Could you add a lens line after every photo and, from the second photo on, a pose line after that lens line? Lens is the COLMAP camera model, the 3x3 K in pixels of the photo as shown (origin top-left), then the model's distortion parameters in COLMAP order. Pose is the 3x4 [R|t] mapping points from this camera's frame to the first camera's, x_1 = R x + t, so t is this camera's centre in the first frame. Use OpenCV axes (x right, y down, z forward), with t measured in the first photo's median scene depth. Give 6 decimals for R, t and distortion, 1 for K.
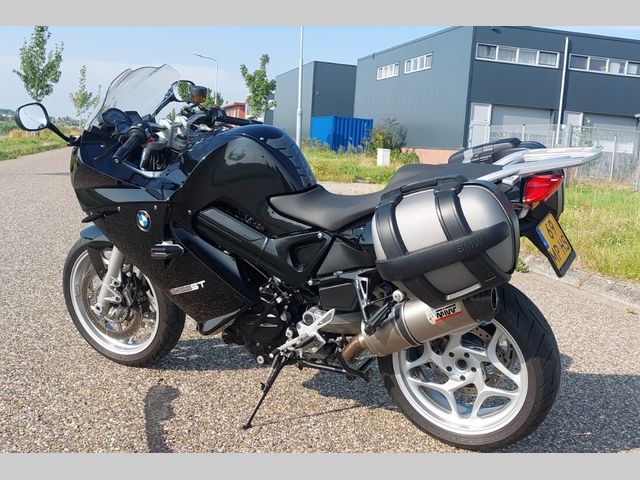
lens RADIAL K [[728.5, 0, 390.5], [0, 728.5, 220.5], [0, 0, 1]] dist [0.084097, 0.001280]
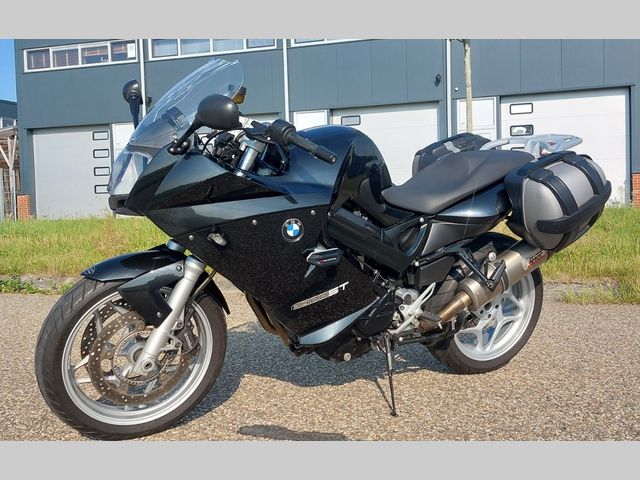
lens RADIAL K [[647.6, 0, 319.7], [0, 647.6, 209.0], [0, 0, 1]] dist [0.057225, -0.013541]
pose [[0.602522, -0.100162, 0.791792, -0.948982], [0.143398, 0.989535, 0.016056, -0.033245], [-0.785114, 0.103867, 0.610580, 0.496153]]
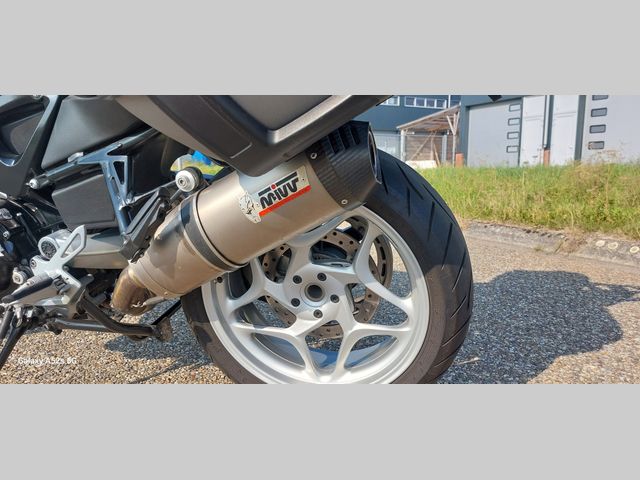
lens RADIAL K [[456.3, 0, 330.4], [0, 456.3, 225.5], [0, 0, 1]] dist [0.047501, -0.002432]
pose [[0.980858, -0.097970, 0.168285, 0.048840], [0.090002, 0.994457, 0.054356, 0.115874], [-0.172678, -0.038169, 0.984238, 0.596875]]
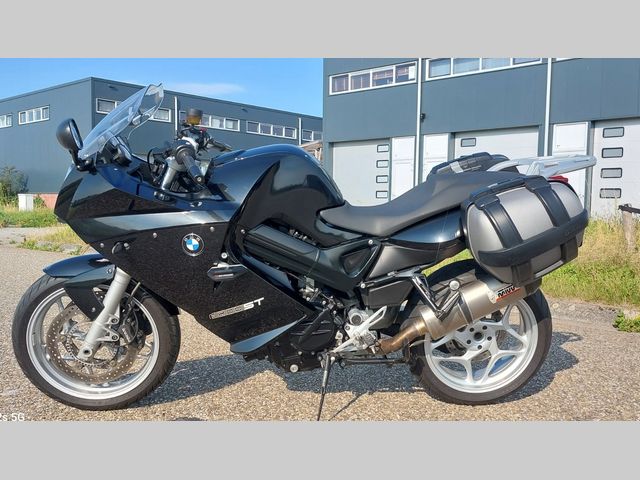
lens RADIAL K [[587.1, 0, 361.3], [0, 587.1, 240.7], [0, 0, 1]] dist [0.062726, -0.012003]
pose [[0.858740, -0.085622, 0.505208, -0.541187], [0.090950, 0.995755, 0.014164, 0.004690], [-0.504276, 0.033786, 0.862881, 0.231606]]
